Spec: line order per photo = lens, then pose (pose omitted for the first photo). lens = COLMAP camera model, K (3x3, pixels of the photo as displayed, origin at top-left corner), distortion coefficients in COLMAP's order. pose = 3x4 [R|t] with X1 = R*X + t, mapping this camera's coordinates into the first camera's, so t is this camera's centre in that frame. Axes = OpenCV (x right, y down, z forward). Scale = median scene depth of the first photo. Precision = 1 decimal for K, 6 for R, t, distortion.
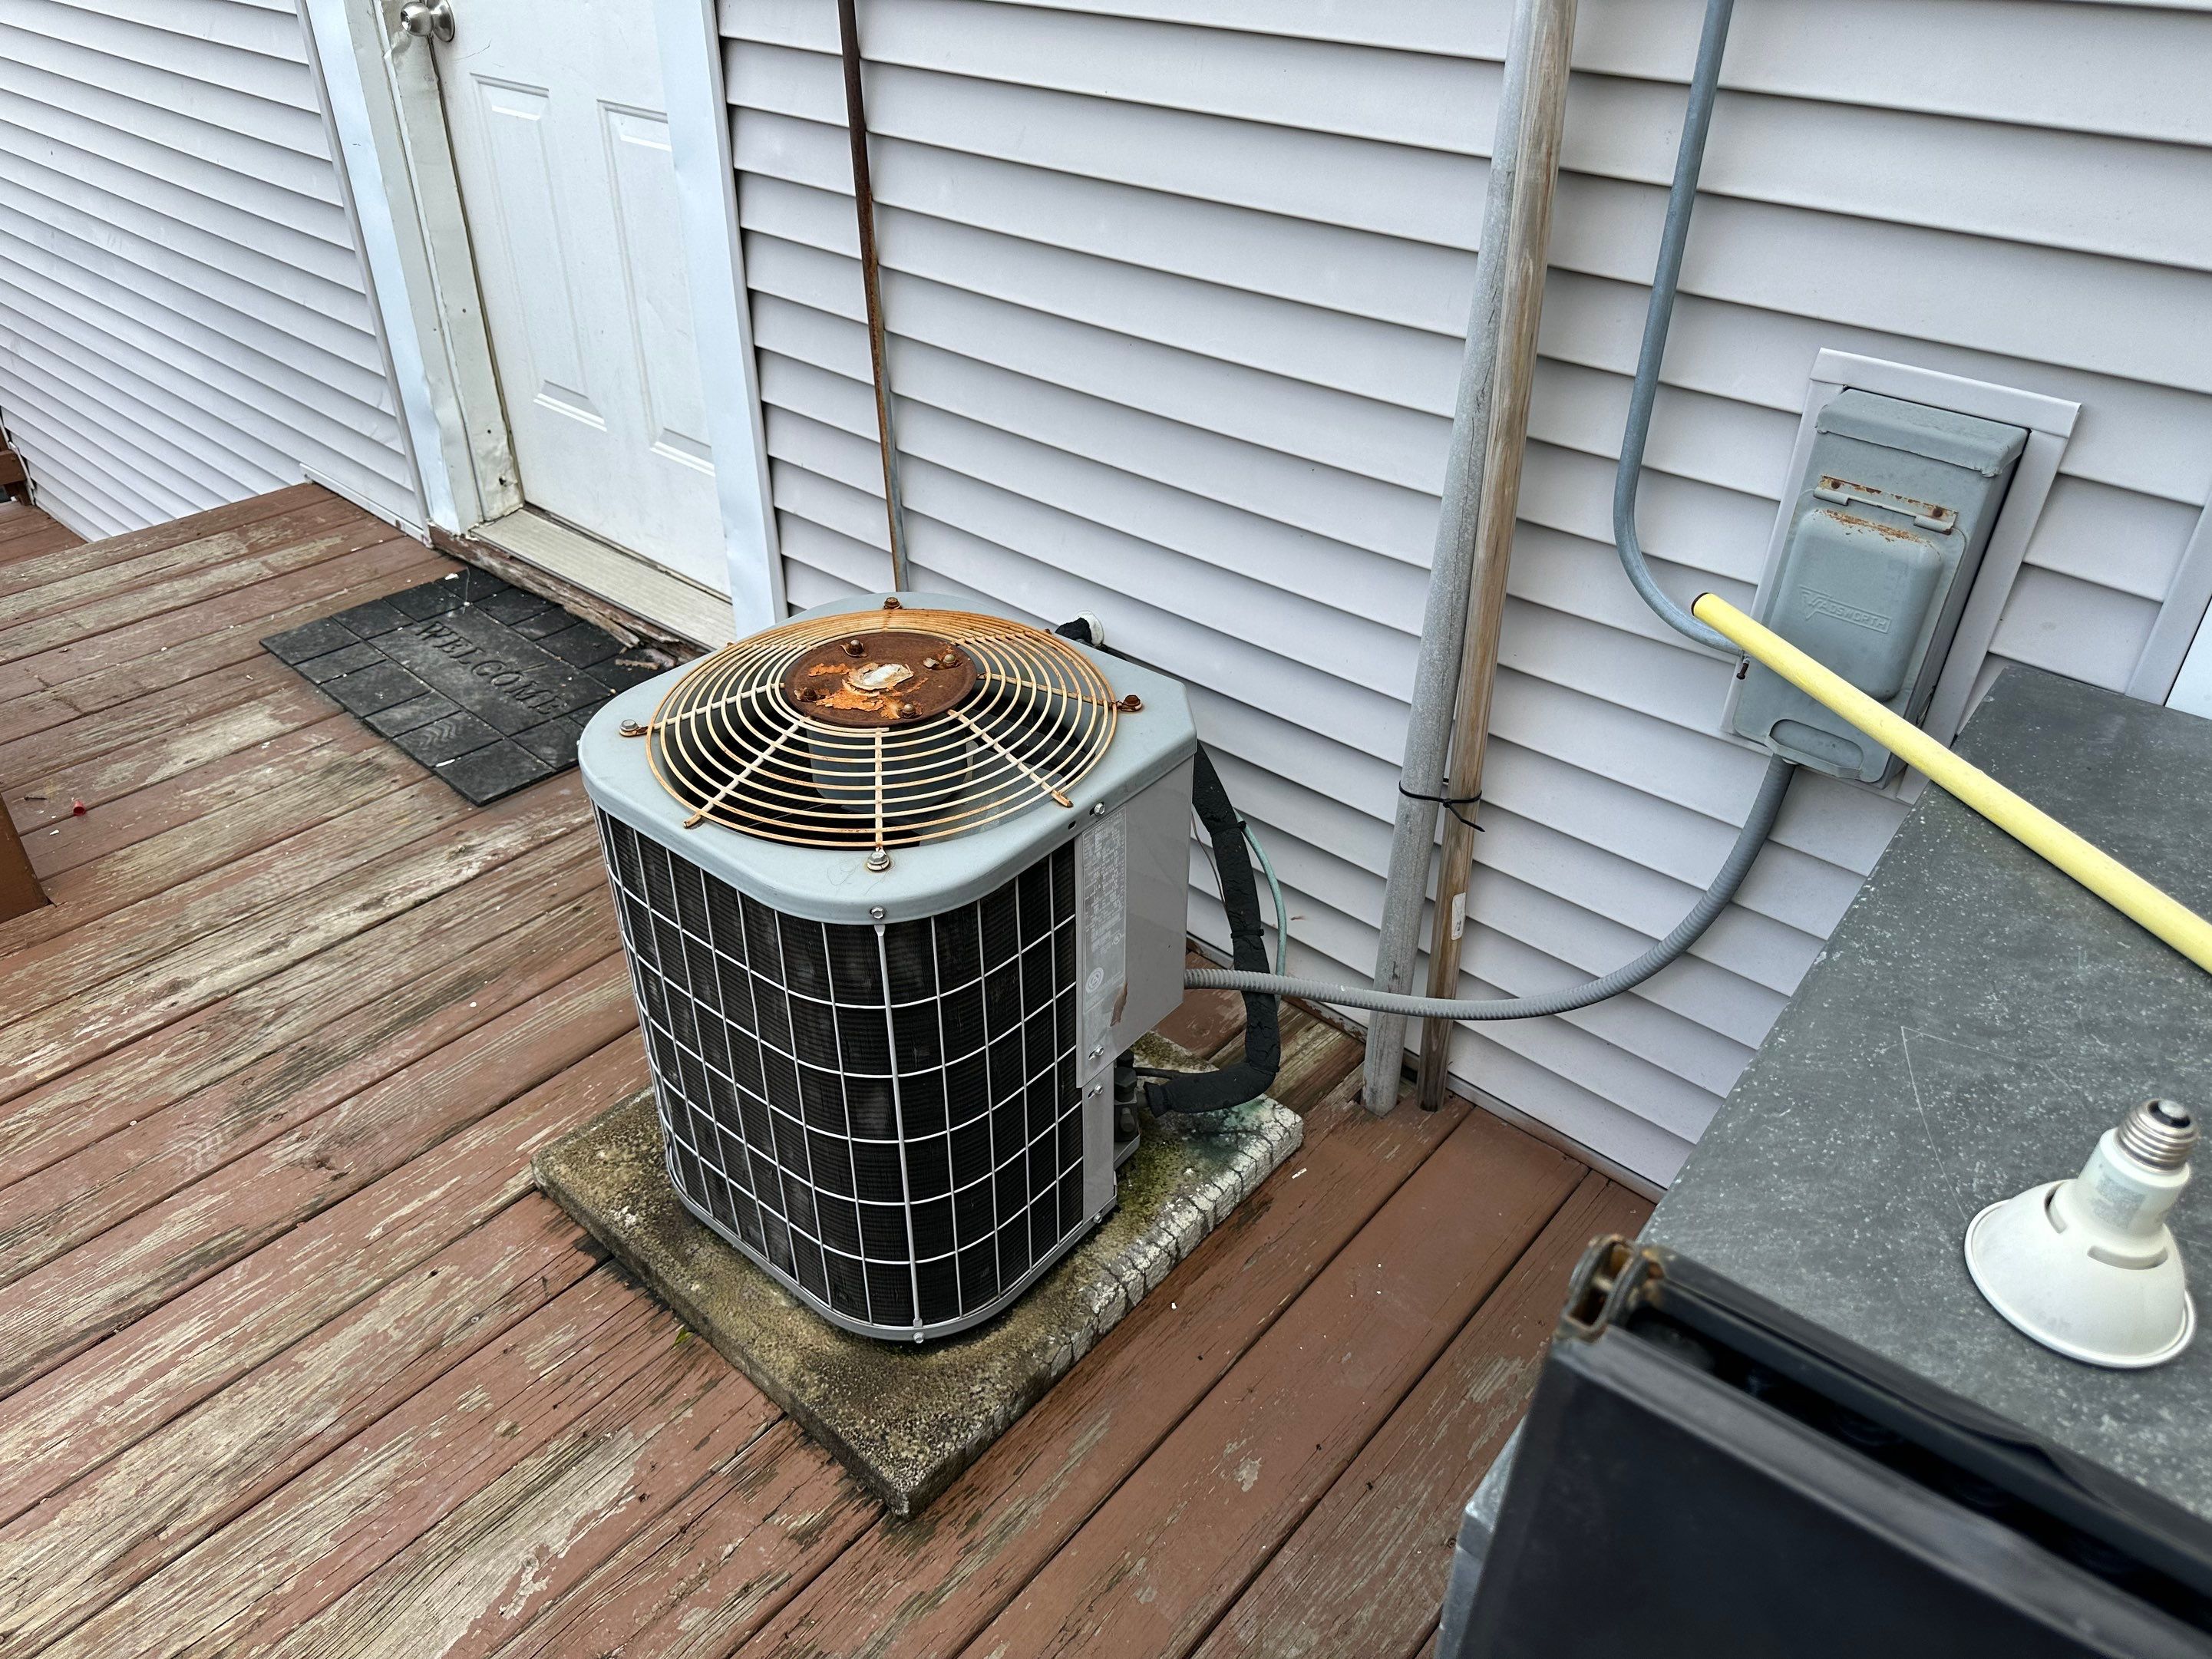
lens RADIAL K [[1584.1, 0, 1099.8], [0, 1584.1, 831.2], [0, 0, 1]] dist [-0.030364, 0.001105]
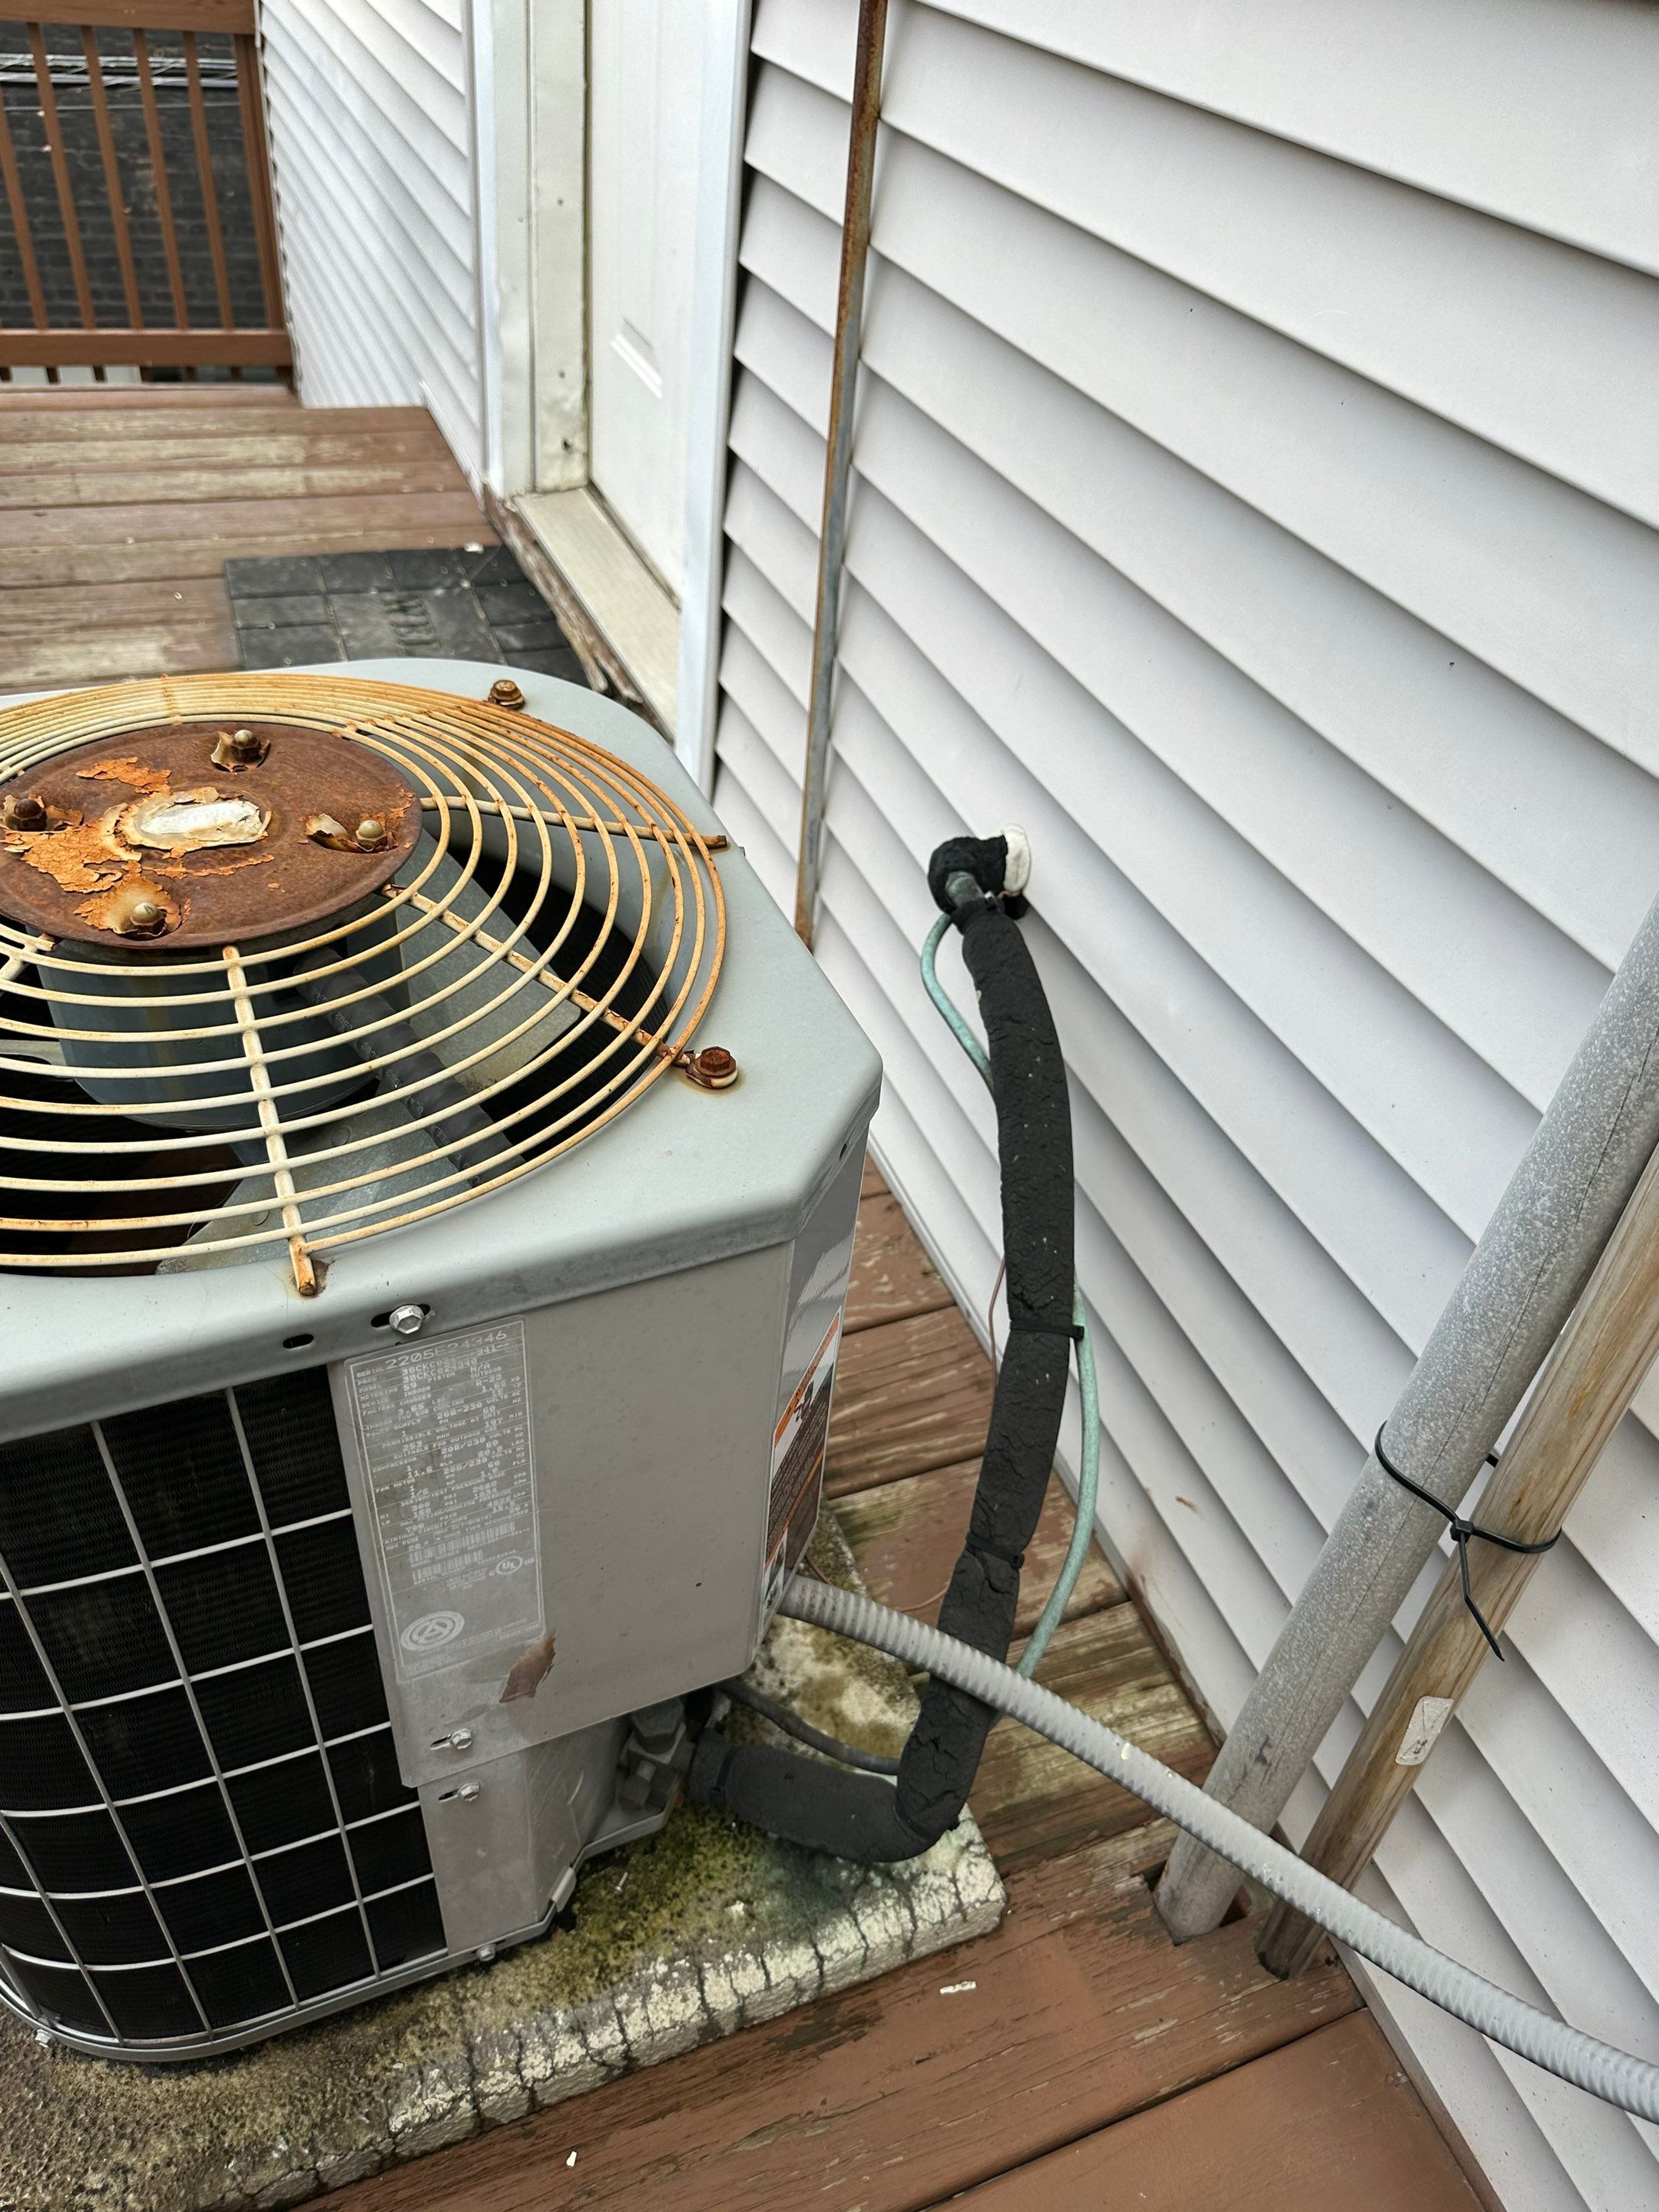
lens RADIAL K [[1584.2, 0, 843.8], [0, 1584.2, 1103.3], [0, 0, 1]] dist [-0.030364, 0.001105]
pose [[0.887095, 0.354031, -0.296184, 0.096783], [-0.328323, 0.934979, 0.134233, -0.076482], [0.324448, -0.021833, 0.945651, 0.343135]]
